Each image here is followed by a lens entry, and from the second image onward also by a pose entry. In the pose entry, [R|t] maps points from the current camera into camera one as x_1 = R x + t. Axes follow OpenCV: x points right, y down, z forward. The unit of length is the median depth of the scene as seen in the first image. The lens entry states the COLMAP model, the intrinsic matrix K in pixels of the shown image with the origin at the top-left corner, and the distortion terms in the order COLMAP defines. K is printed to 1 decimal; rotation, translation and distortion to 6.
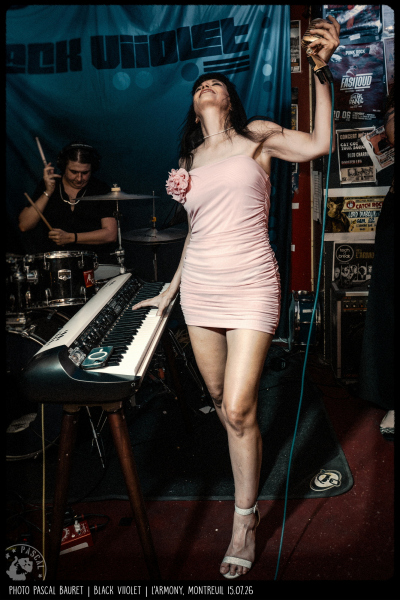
lens RADIAL K [[588.1, 0, 180.9], [0, 588.1, 272.3], [0, 0, 1]] dist [0.007638, 0.000000]
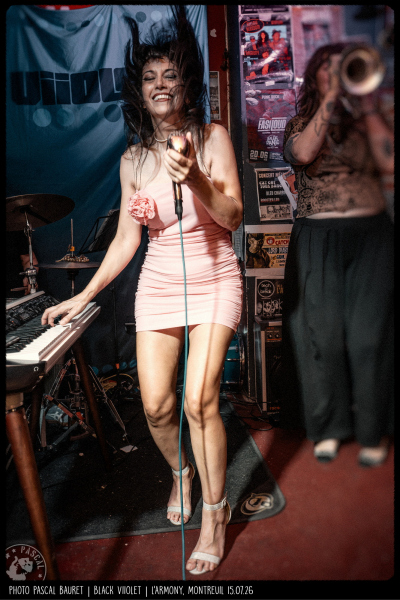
lens RADIAL K [[558.9, 0, 224.6], [0, 558.9, 287.8], [0, 0, 1]] dist [-0.009371, 0.000000]
pose [[0.977977, 0.006367, 0.208614, 0.006709], [0.020270, 0.991912, -0.125297, 0.088881], [-0.207724, 0.126766, 0.969939, 0.079924]]
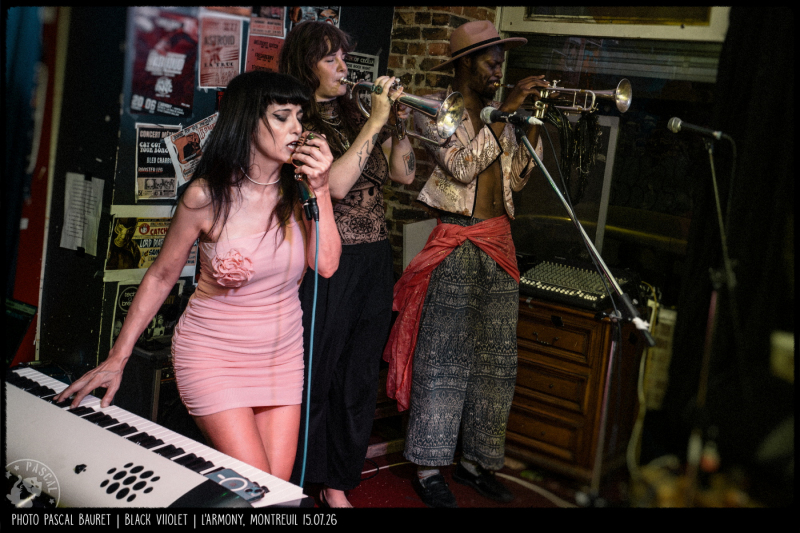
lens RADIAL K [[923.1, 0, 484.3], [0, 923.1, 191.9], [0, 0, 1]] dist [0.013912, 0.000000]
pose [[0.472568, 0.057813, 0.879396, -0.498954], [0.045517, 0.994913, -0.089867, -0.042175], [-0.880118, 0.082495, 0.467533, 0.127756]]
